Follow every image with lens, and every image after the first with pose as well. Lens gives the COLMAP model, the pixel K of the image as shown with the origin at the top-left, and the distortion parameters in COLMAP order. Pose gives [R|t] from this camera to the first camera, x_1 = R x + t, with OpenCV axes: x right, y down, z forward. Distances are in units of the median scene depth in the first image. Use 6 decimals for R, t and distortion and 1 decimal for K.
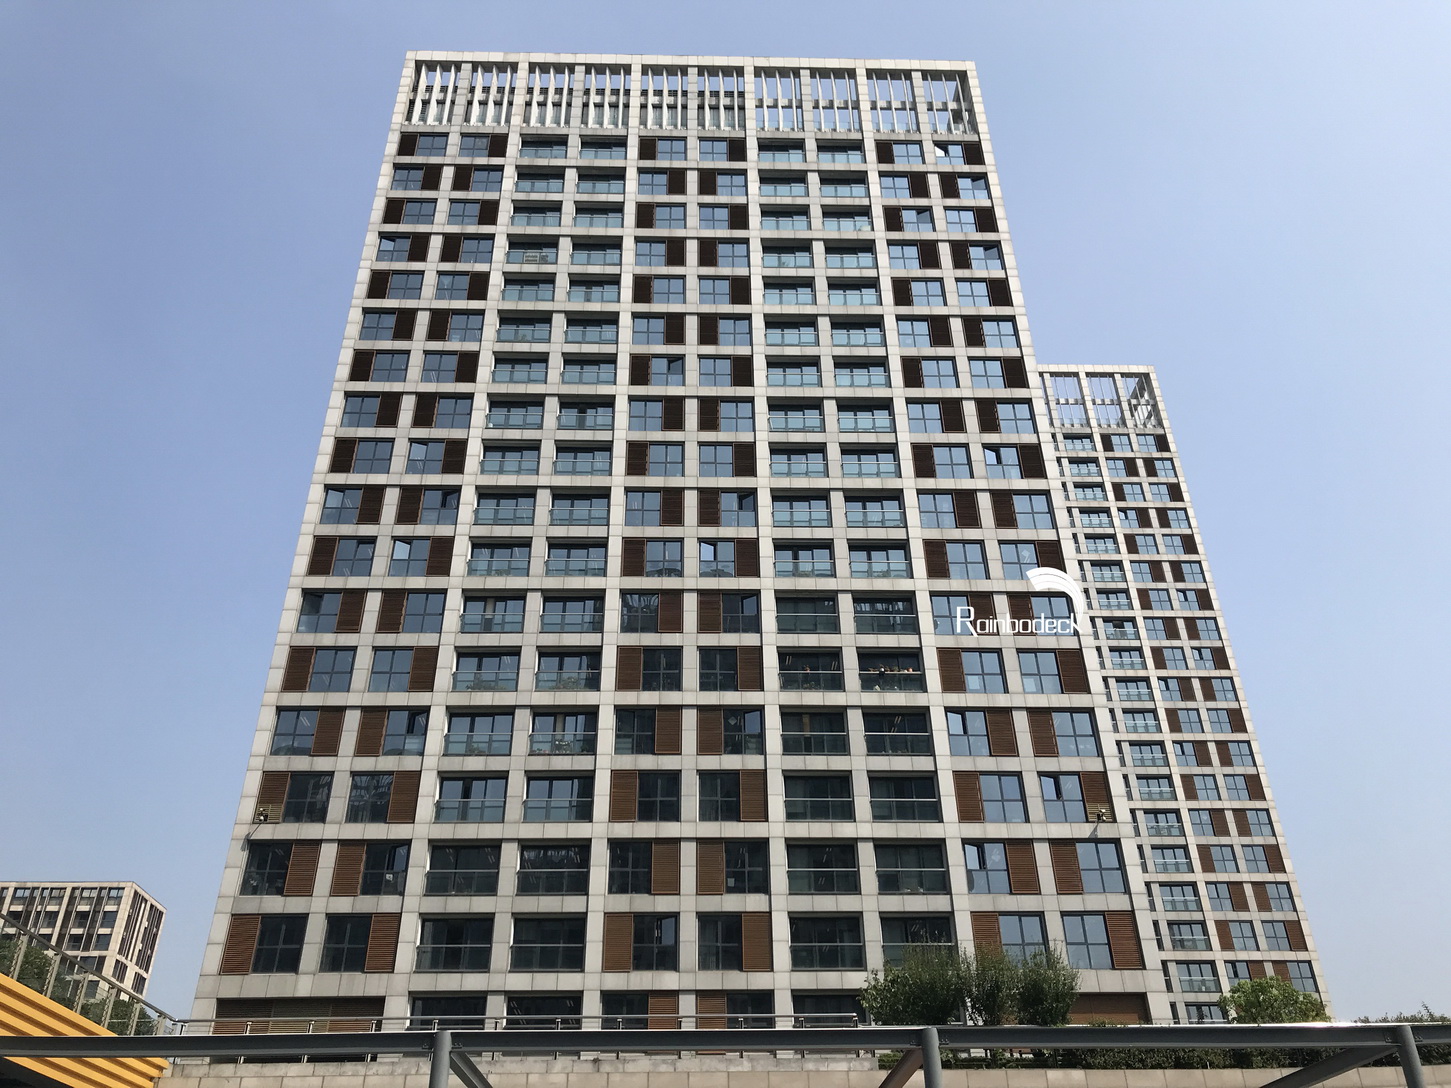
lens RADIAL K [[1199.1, 0, 725.5], [0, 1199.1, 544.0], [0, 0, 1]] dist [-0.005086, -0.006483]
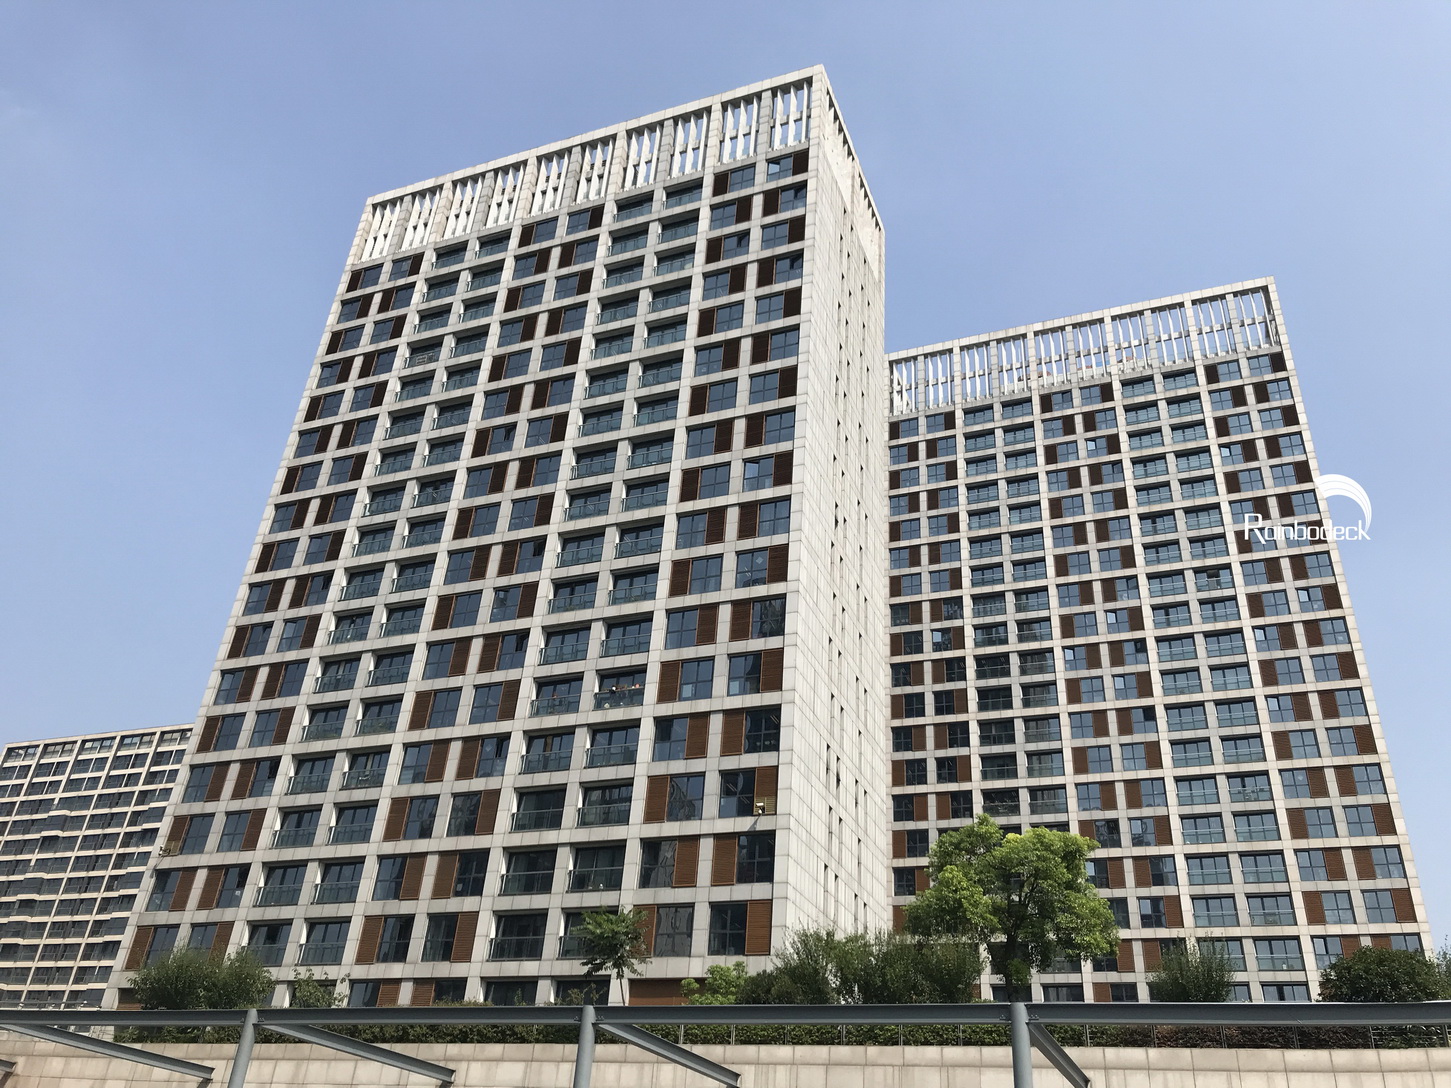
lens RADIAL K [[1187.4, 0, 725.5], [0, 1187.4, 544.0], [0, 0, 1]] dist [0.039411, -0.078903]
pose [[0.914389, -0.144475, -0.378180, 0.392911], [0.150198, 0.988550, -0.014494, 0.001752], [0.375943, -0.043549, 0.925619, 0.011607]]
